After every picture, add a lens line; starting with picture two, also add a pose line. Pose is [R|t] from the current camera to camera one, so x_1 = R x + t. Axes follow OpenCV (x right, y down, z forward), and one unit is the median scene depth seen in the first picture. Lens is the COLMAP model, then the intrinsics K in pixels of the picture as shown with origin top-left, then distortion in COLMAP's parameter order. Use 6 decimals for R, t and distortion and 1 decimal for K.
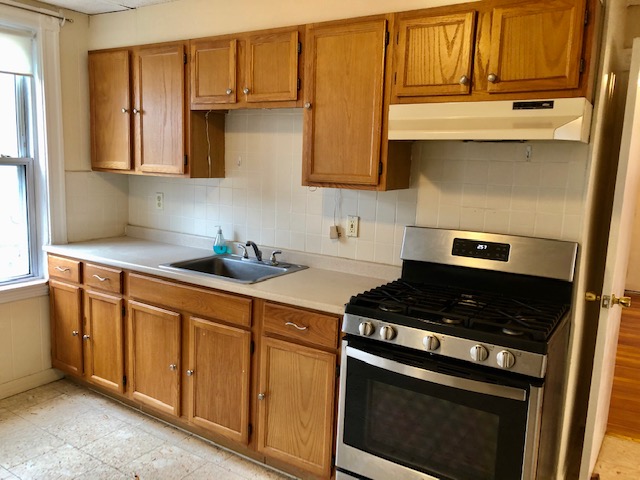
lens RADIAL K [[522.8, 0, 320.0], [0, 522.8, 240.0], [0, 0, 1]] dist [-0.007535, -0.004781]
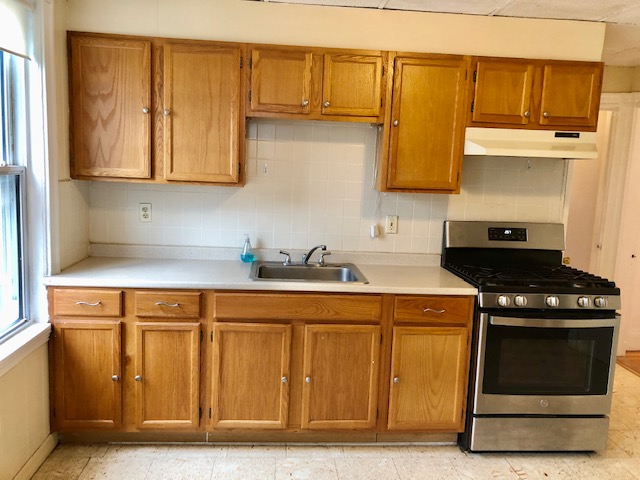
lens RADIAL K [[539.7, 0, 320.0], [0, 539.7, 240.0], [0, 0, 1]] dist [-0.002534, -0.002743]
pose [[0.797951, -0.086684, 0.596456, -0.778020], [0.078202, 0.996129, 0.040149, -0.052738], [-0.597627, 0.014607, 0.801641, 0.129920]]
